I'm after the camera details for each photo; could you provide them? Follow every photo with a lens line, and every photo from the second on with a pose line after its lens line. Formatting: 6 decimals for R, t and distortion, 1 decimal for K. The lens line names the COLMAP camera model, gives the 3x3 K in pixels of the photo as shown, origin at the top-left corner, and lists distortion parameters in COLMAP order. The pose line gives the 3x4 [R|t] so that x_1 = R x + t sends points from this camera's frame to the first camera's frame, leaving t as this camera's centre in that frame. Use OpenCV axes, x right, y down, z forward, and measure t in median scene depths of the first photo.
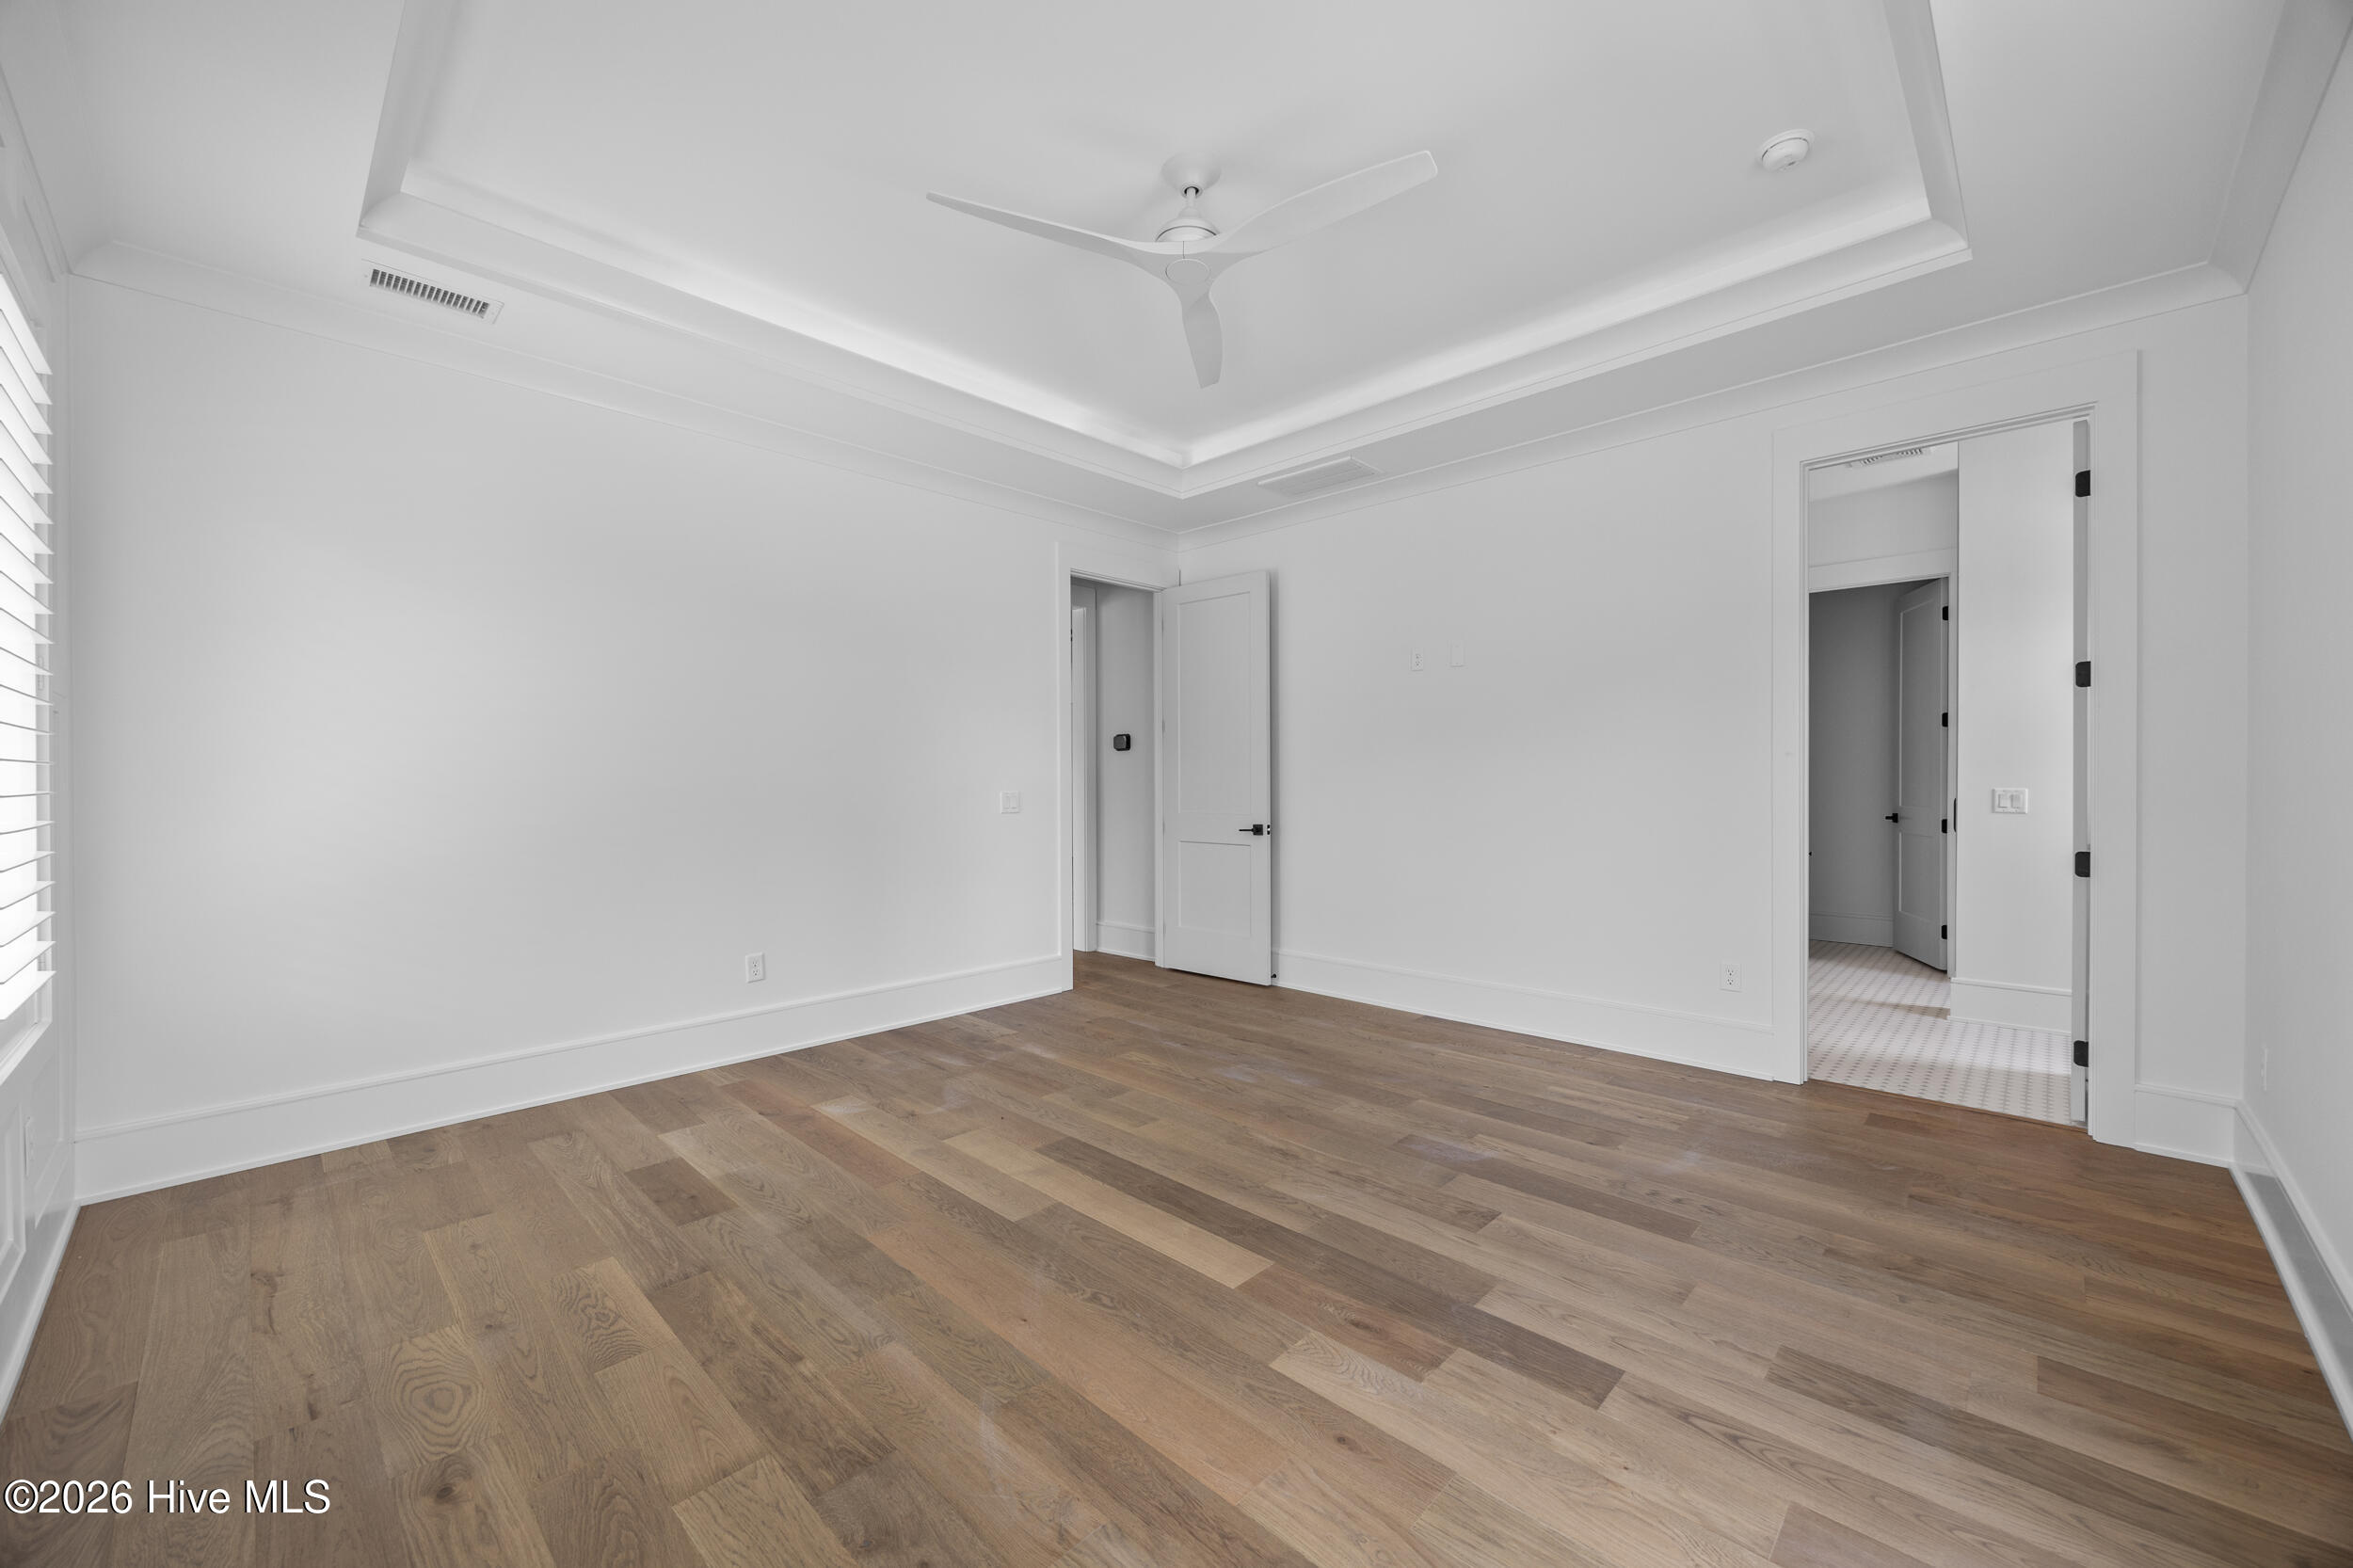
lens RADIAL K [[908.0, 0, 1195.8], [0, 908.0, 782.0], [0, 0, 1]] dist [-0.001301, 0.000399]
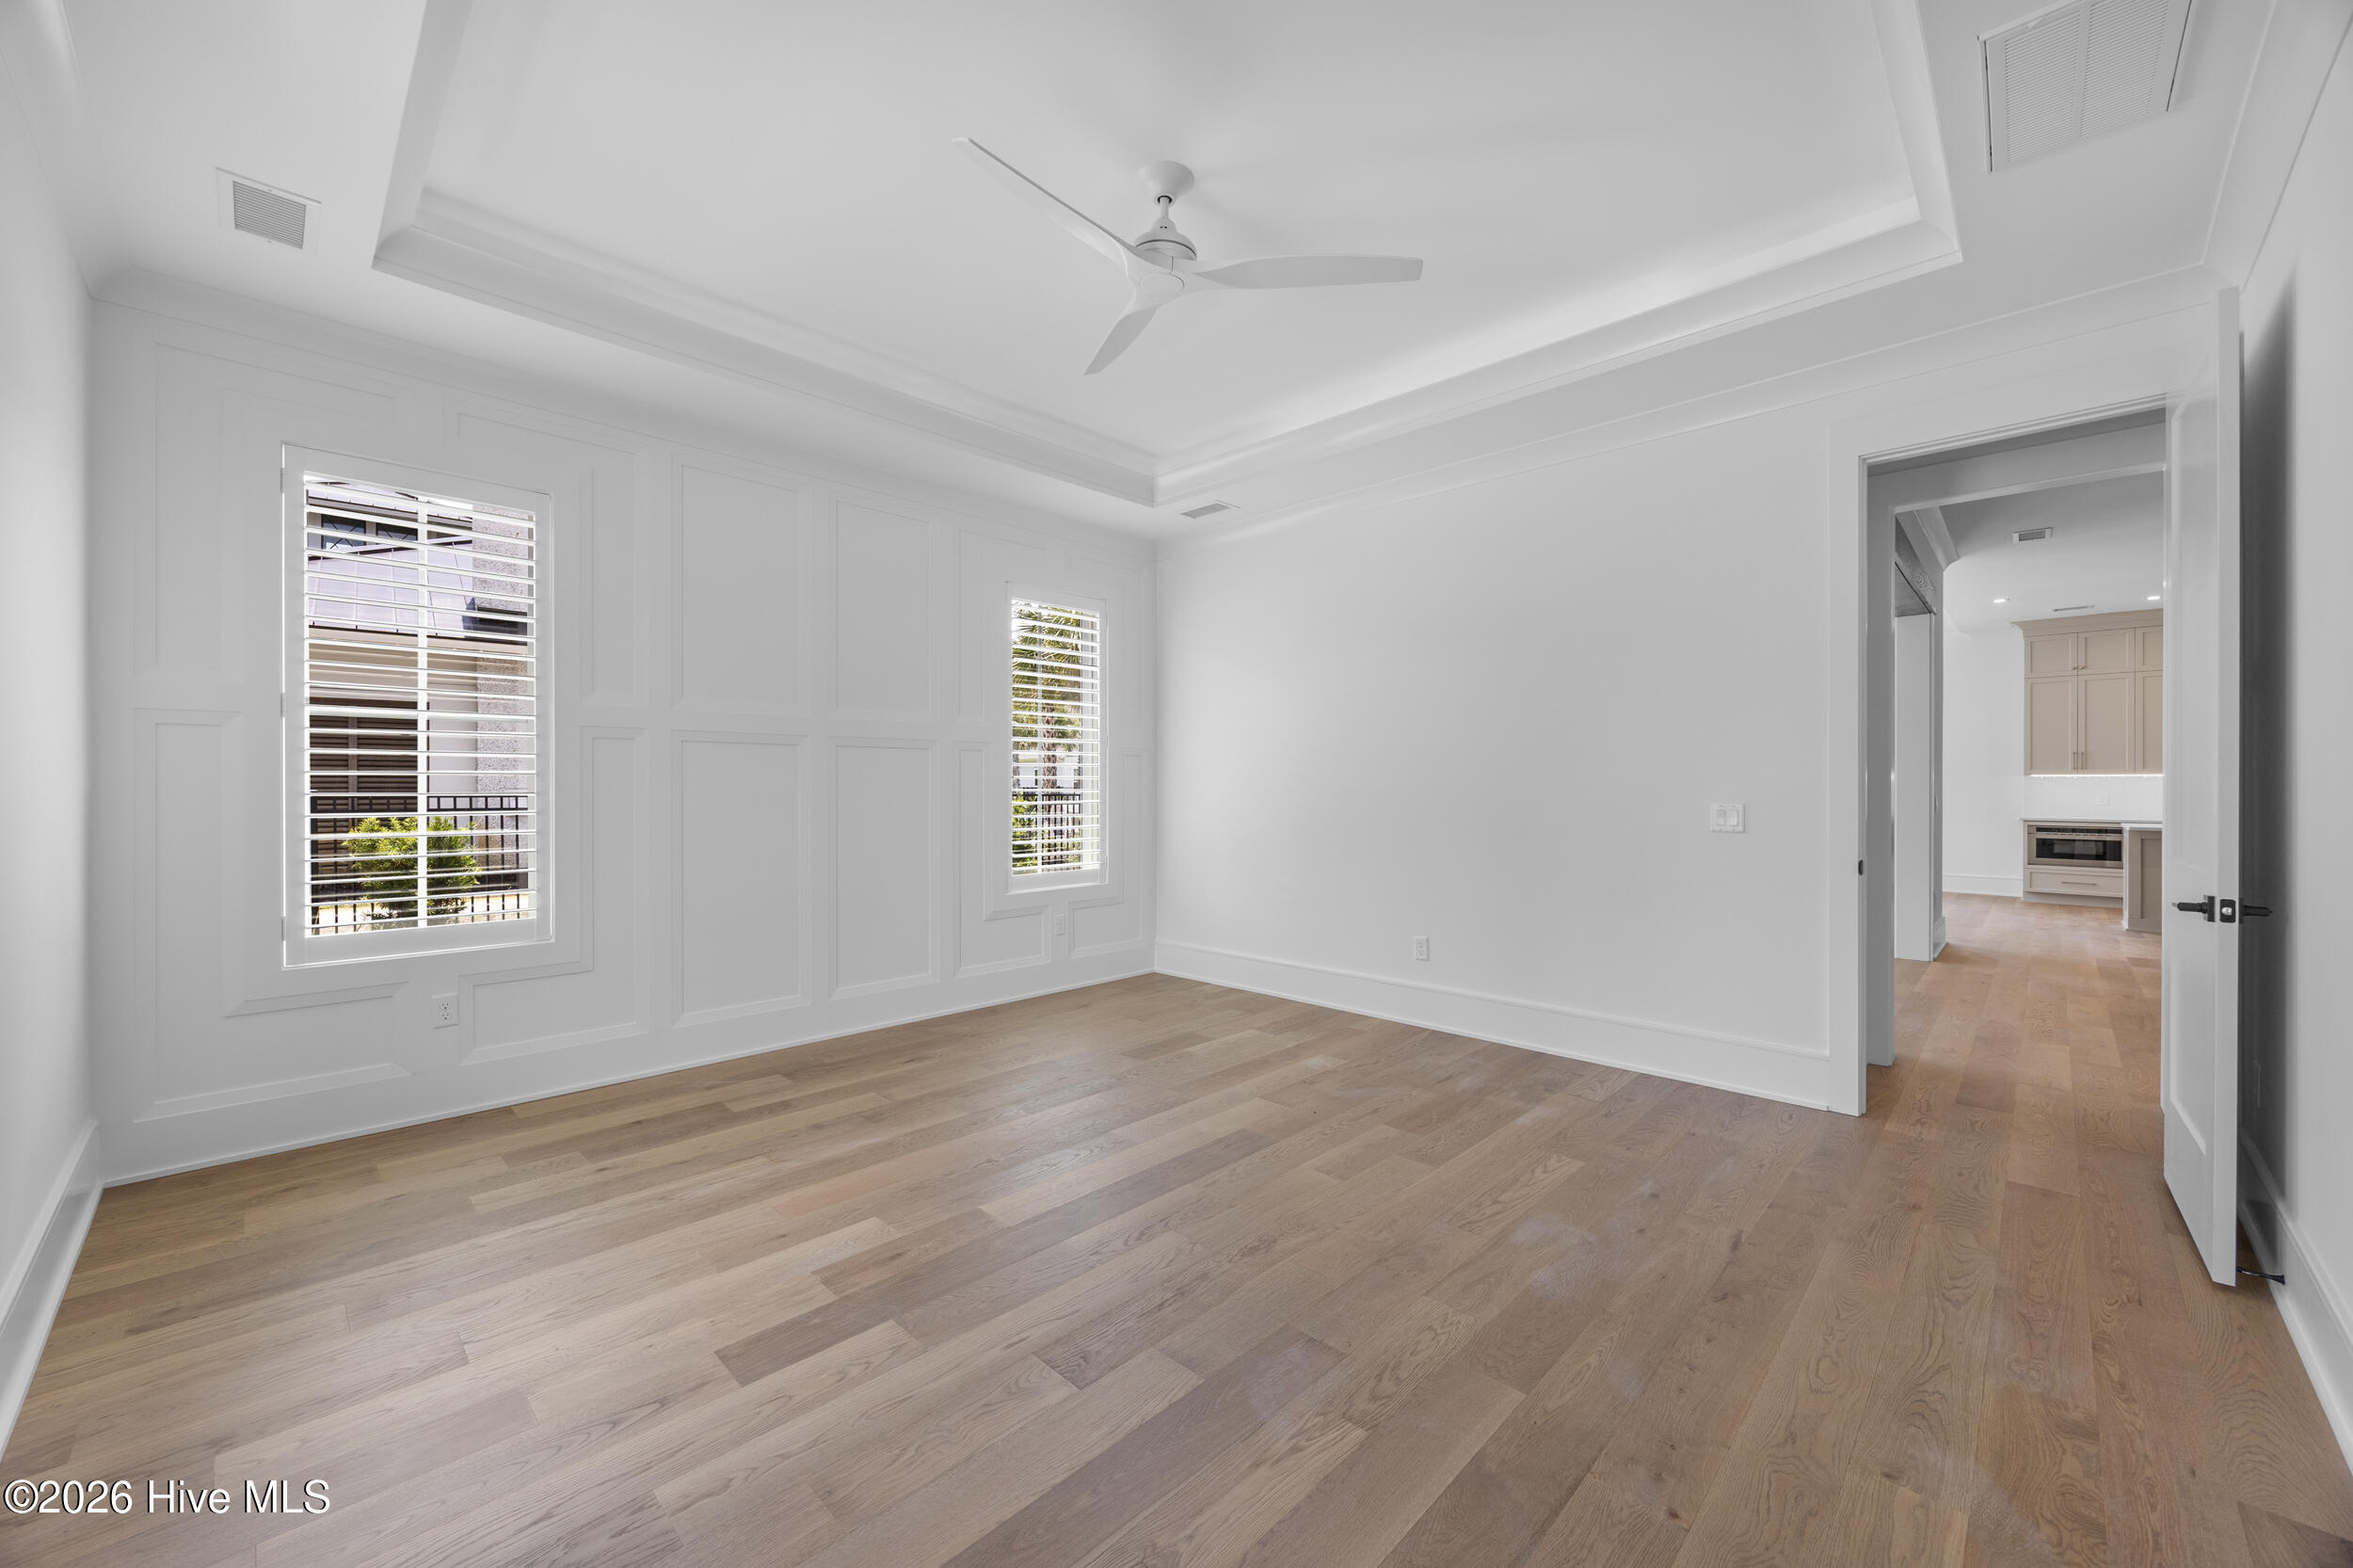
lens RADIAL K [[908.0, 0, 1160.8], [0, 908.0, 795.6], [0, 0, 1]] dist [-0.001301, 0.000399]
pose [[-0.031164, 0.013906, -0.999418, 0.947214], [-0.002115, 0.999900, 0.013978, -0.008945], [0.999512, 0.002549, -0.031132, 0.976793]]
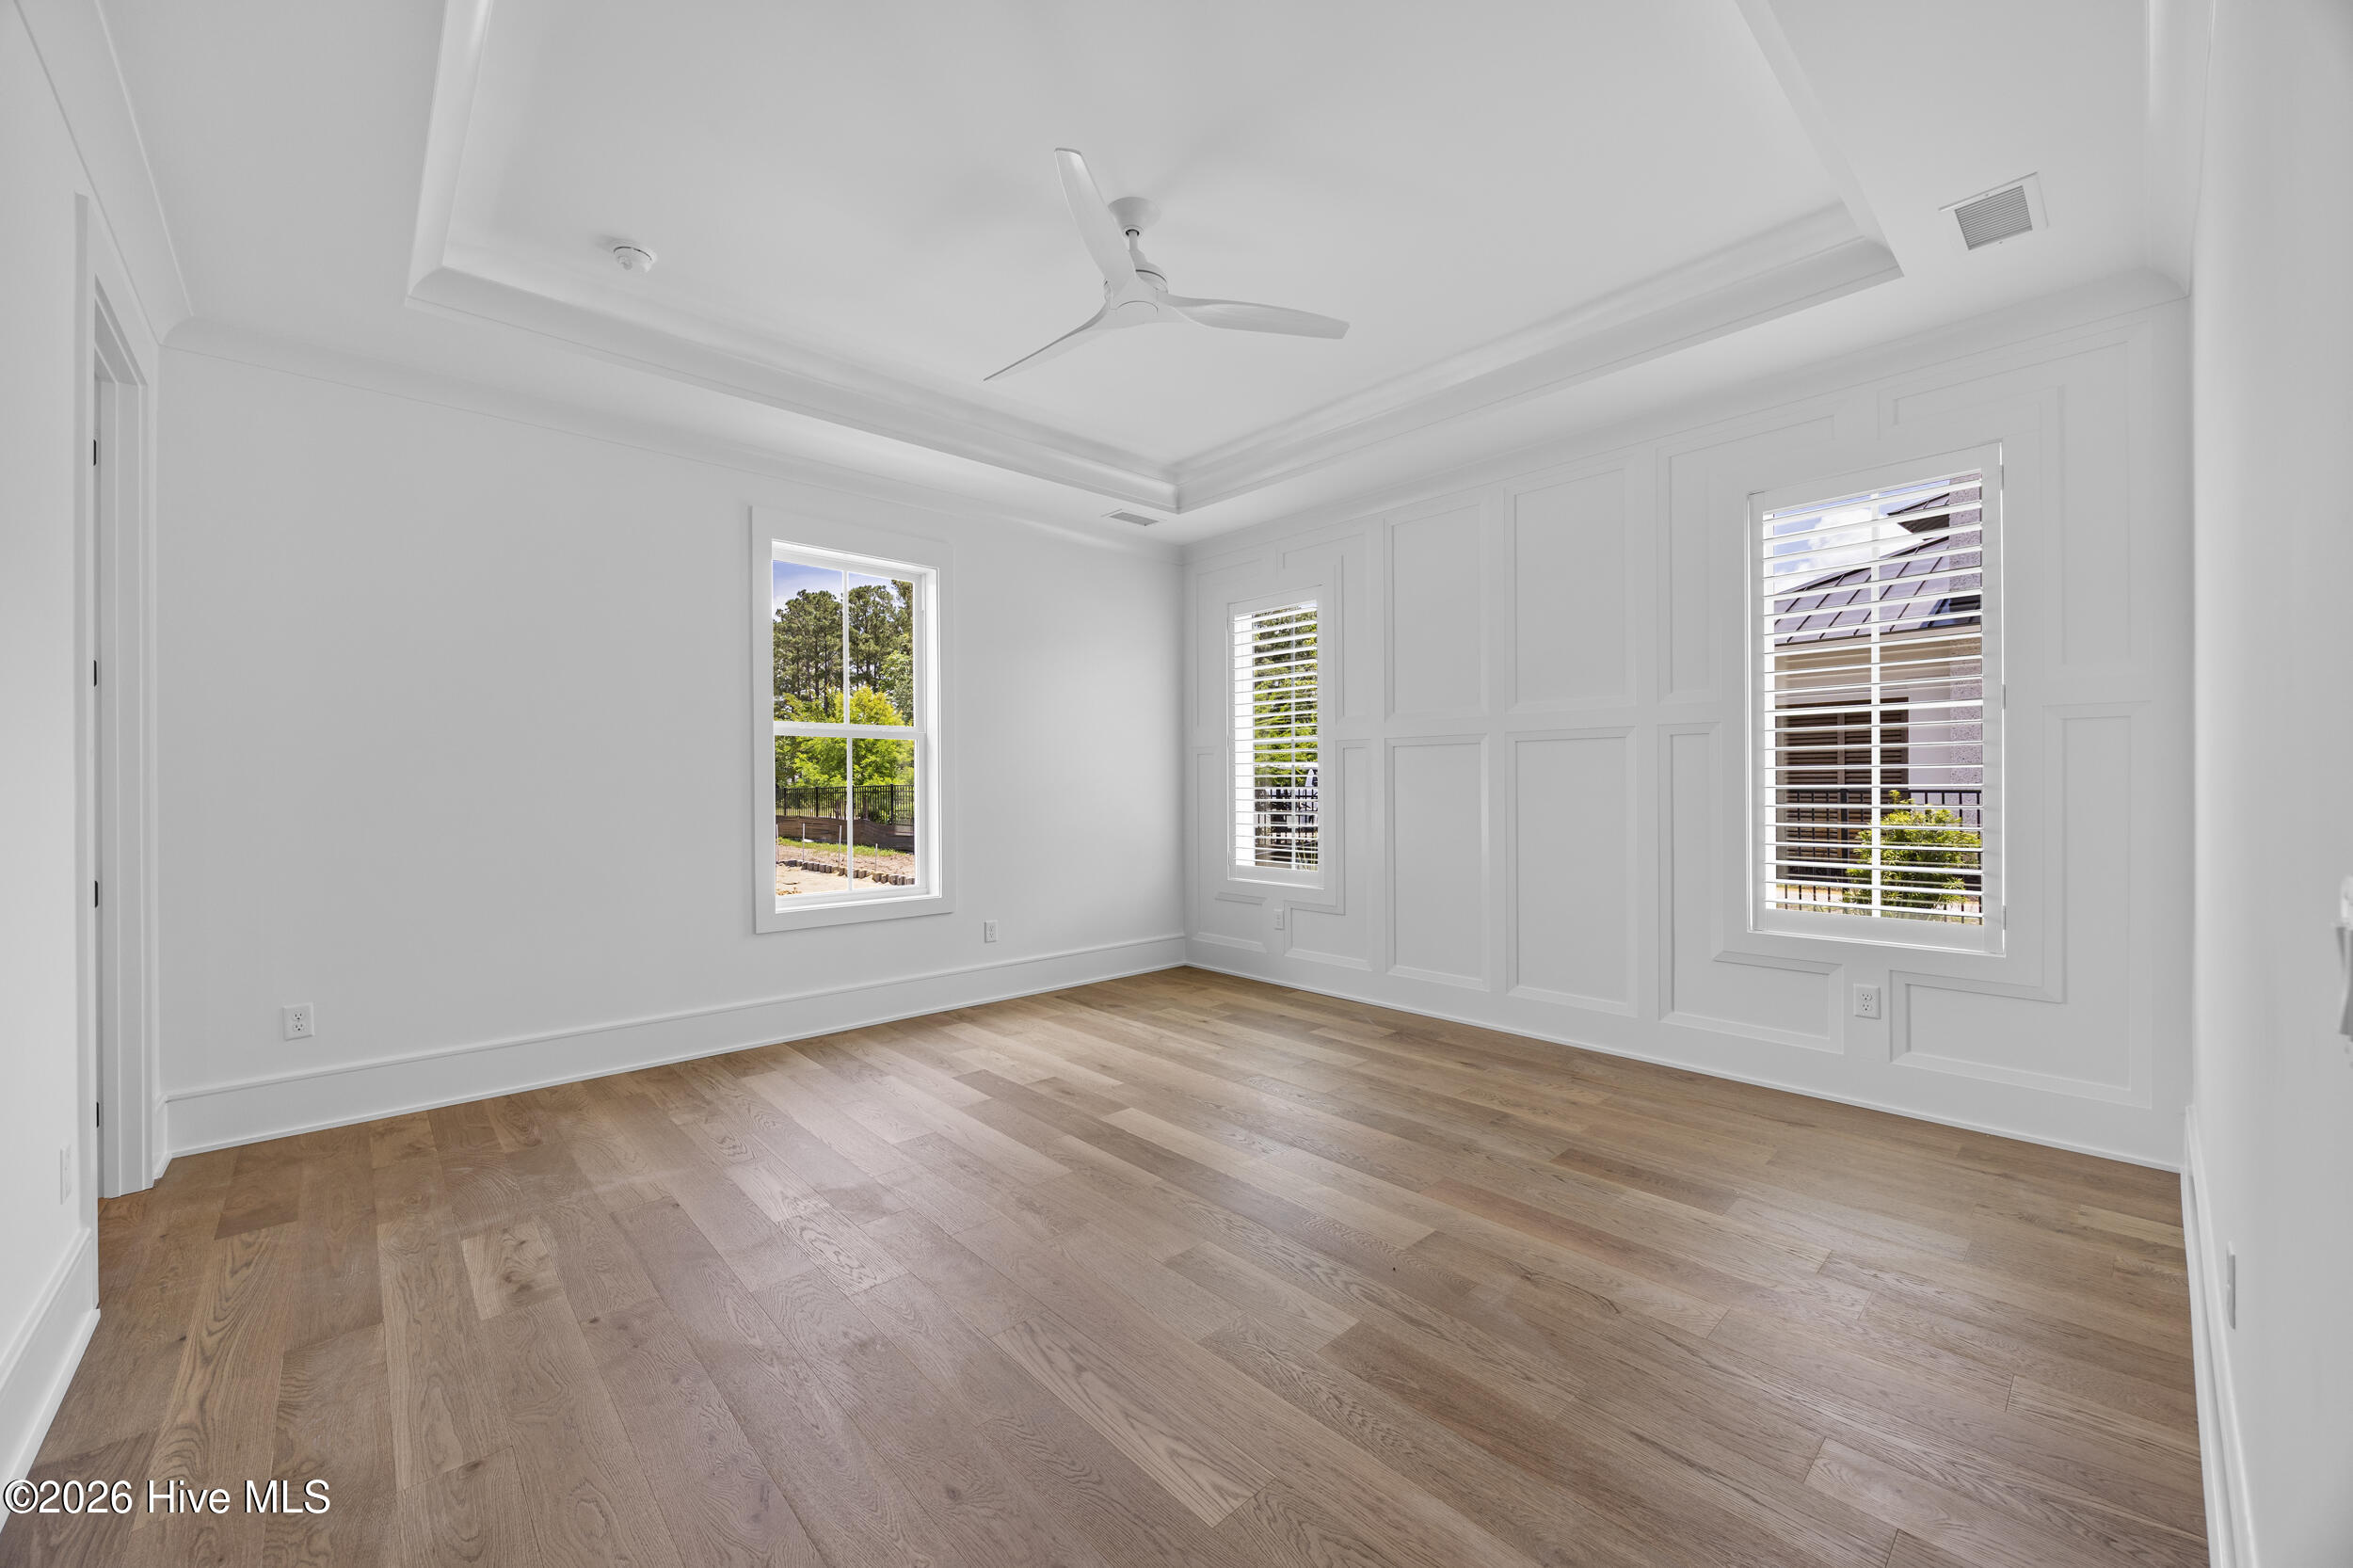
lens RADIAL K [[908.0, 0, 1164.8], [0, 908.0, 780.9], [0, 0, 1]] dist [-0.001301, 0.000399]
pose [[-0.995833, 0.010511, 0.090592, -0.125168], [0.010426, 0.999945, -0.001416, -0.005130], [-0.090602, -0.000466, -0.995887, 1.953390]]
